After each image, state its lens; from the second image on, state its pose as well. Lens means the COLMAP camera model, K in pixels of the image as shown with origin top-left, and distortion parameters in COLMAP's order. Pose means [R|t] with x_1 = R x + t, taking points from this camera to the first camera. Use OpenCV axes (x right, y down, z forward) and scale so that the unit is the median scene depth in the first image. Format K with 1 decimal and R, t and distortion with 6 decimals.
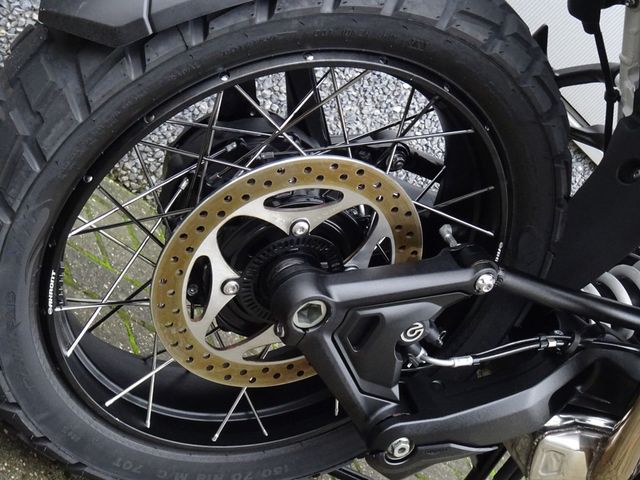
lens RADIAL K [[1263.8, 0, 320.0], [0, 1263.8, 240.0], [0, 0, 1]] dist [-0.039265, -0.020764]
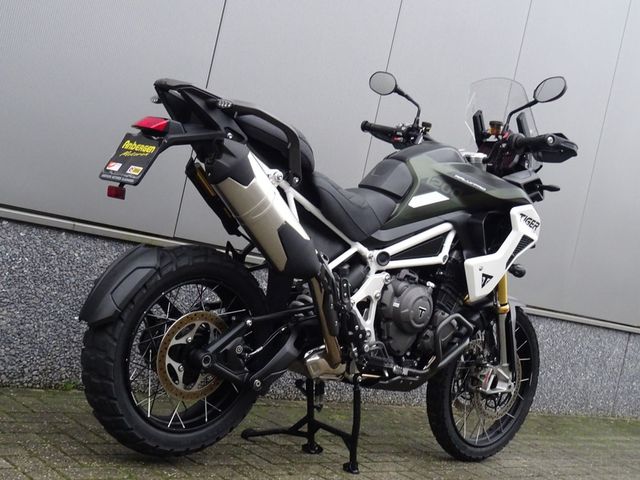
lens RADIAL K [[807.2, 0, 320.0], [0, 807.2, 240.0], [0, 0, 1]] dist [-0.011248, -0.014549]
pose [[0.811792, -0.544556, 0.210839, -0.038835], [0.572990, 0.812442, -0.107798, 0.189049], [-0.112592, 0.208318, 0.971559, -1.041267]]
